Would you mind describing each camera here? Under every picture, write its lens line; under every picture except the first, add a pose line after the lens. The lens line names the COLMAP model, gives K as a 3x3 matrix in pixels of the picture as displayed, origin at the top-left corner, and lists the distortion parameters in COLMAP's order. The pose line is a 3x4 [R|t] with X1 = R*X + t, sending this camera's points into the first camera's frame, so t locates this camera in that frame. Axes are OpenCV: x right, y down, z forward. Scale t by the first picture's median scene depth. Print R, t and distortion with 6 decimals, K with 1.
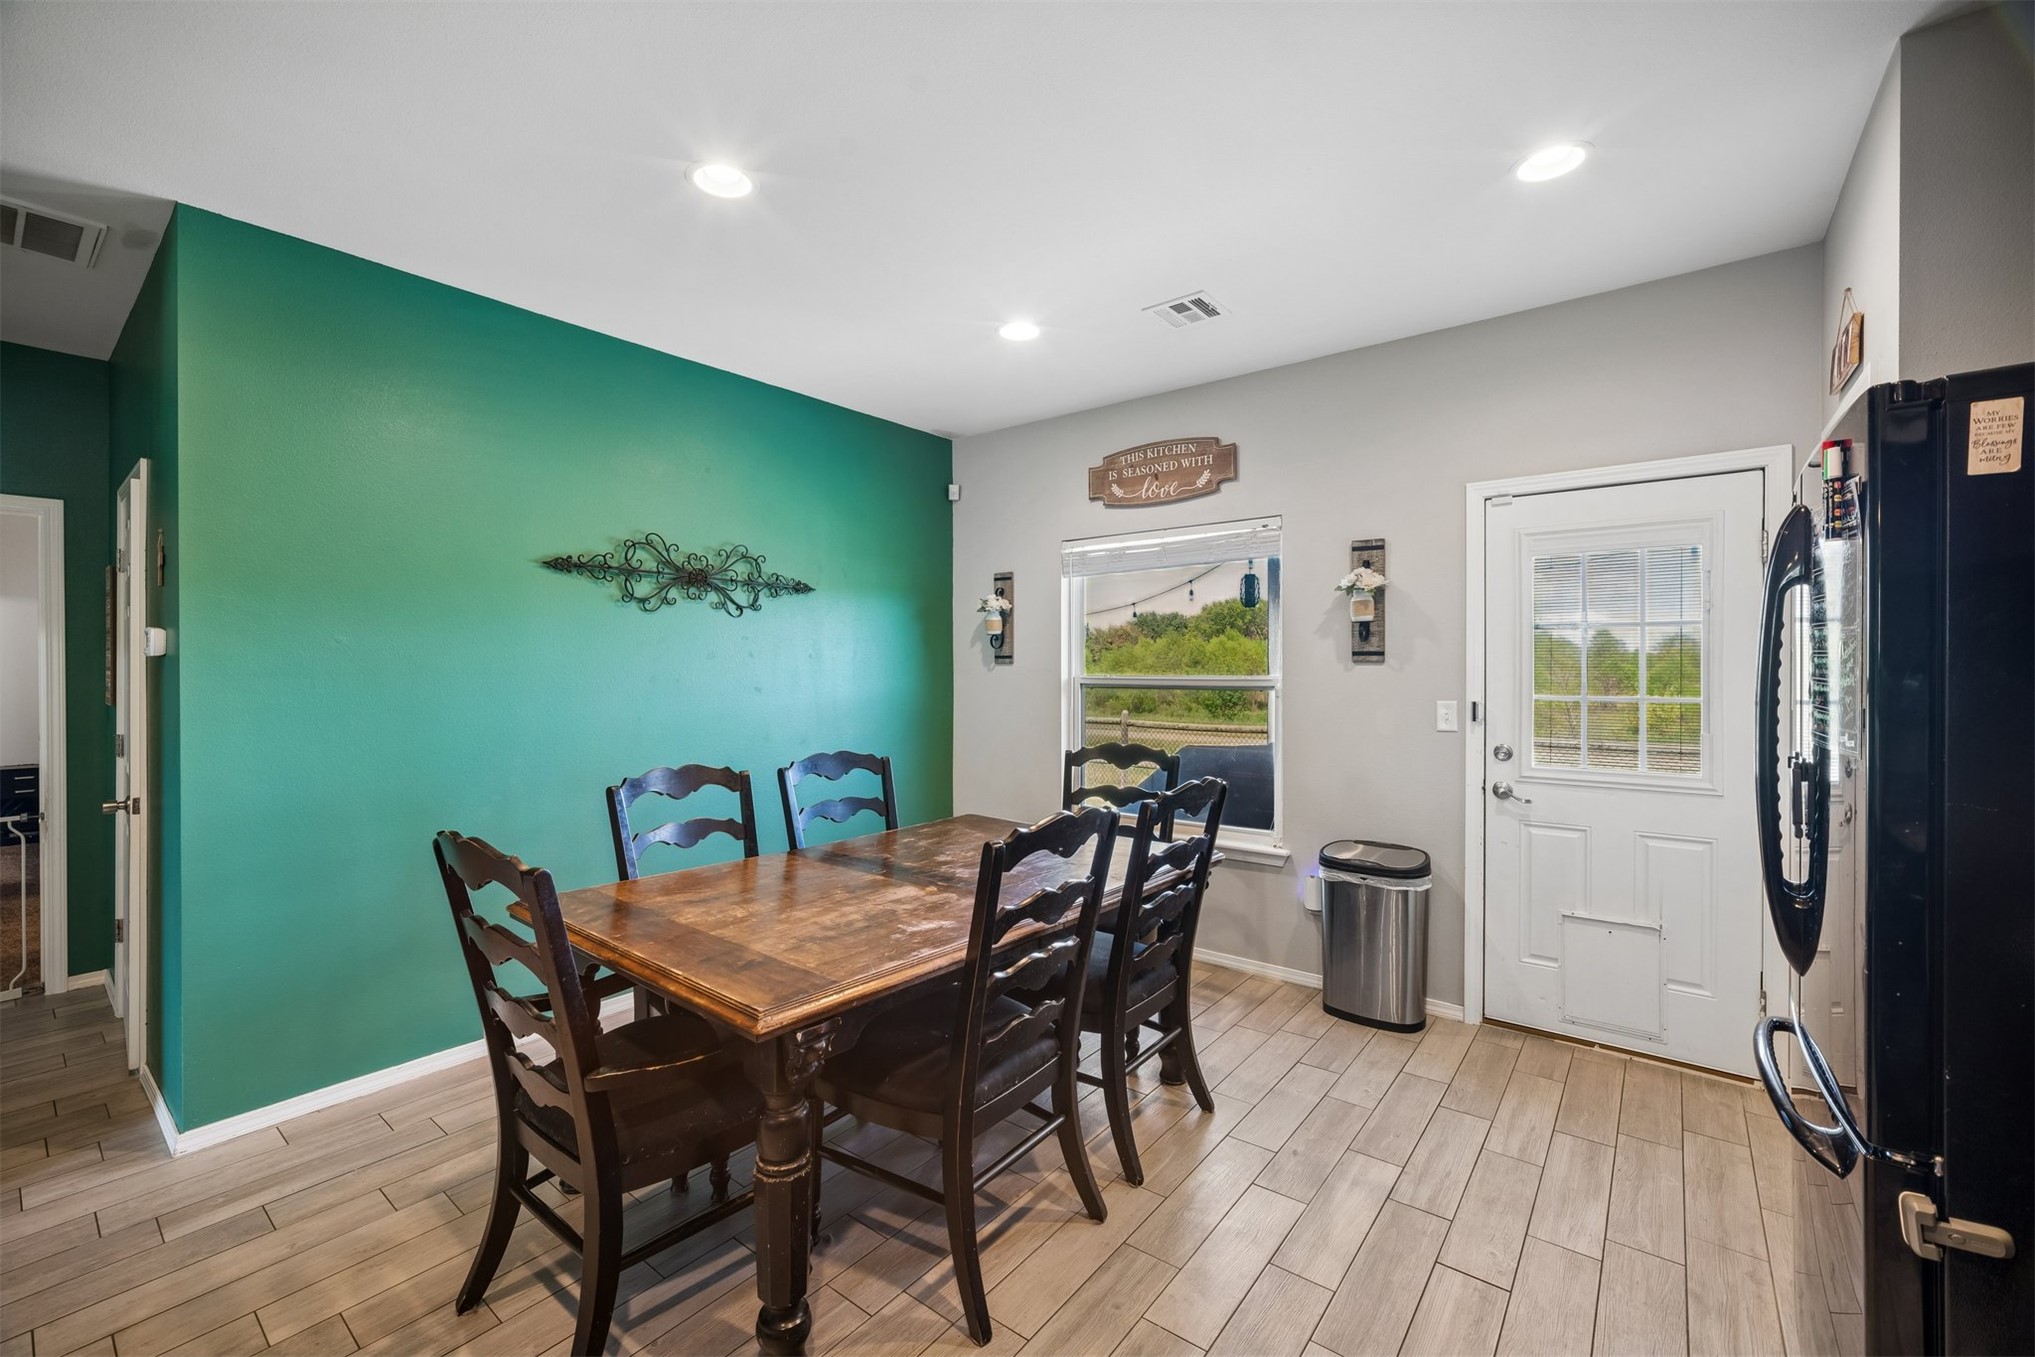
lens RADIAL K [[844.7, 0, 999.4], [0, 844.7, 667.7], [0, 0, 1]] dist [-0.024517, 0.011097]
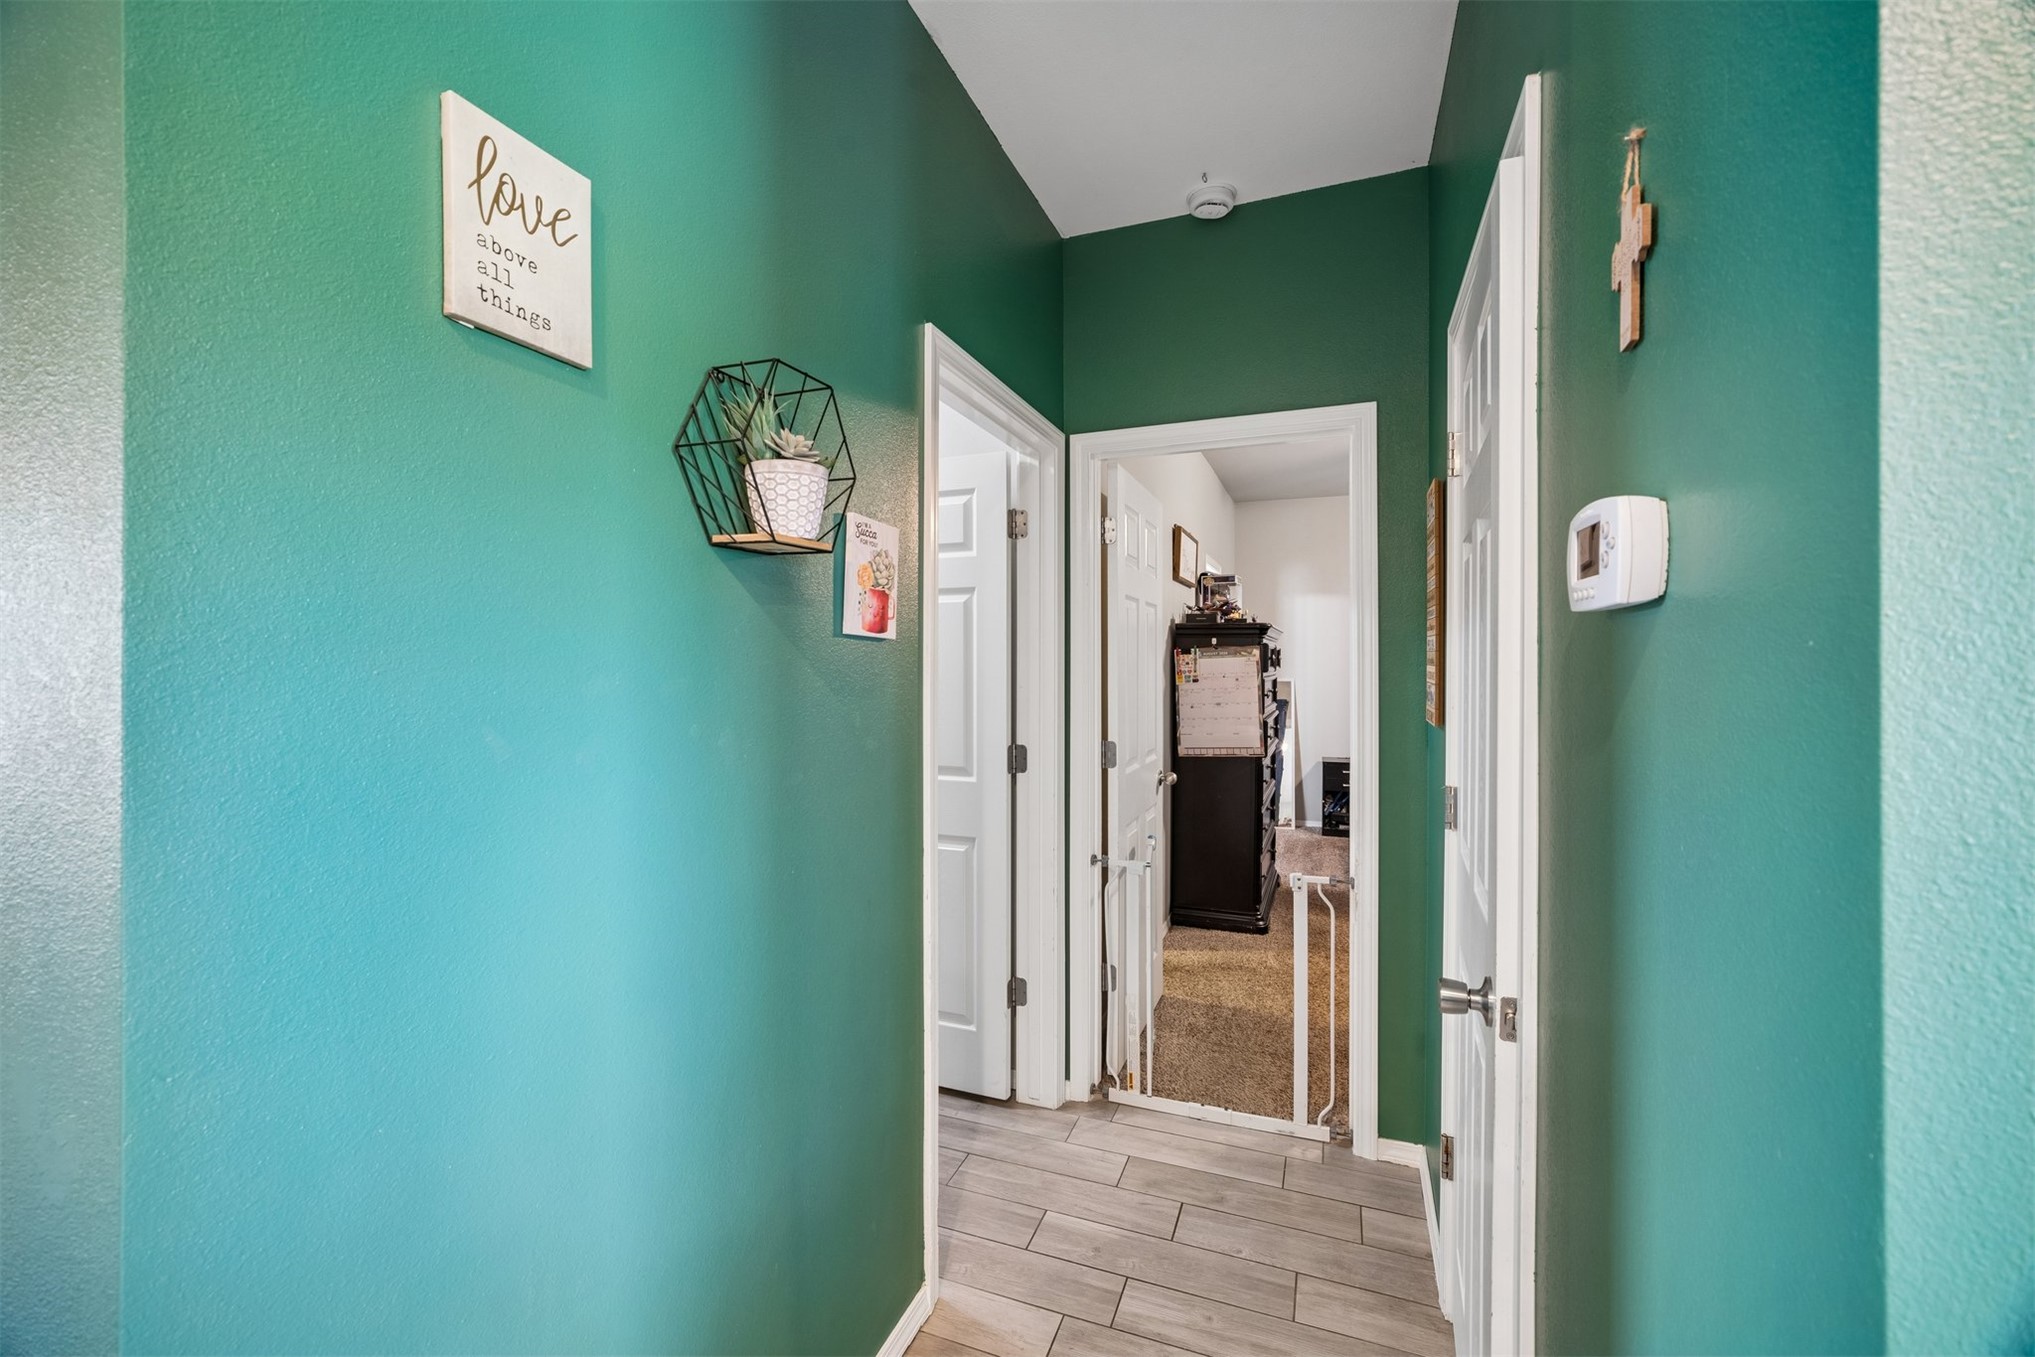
lens RADIAL K [[844.7, 0, 999.4], [0, 844.7, 667.7], [0, 0, 1]] dist [-0.024517, 0.011097]
pose [[0.302658, 0.005354, -0.953084, -0.603353], [-0.003273, 0.999984, 0.004578, 0.003494], [0.953094, 0.001733, 0.302671, 0.537027]]
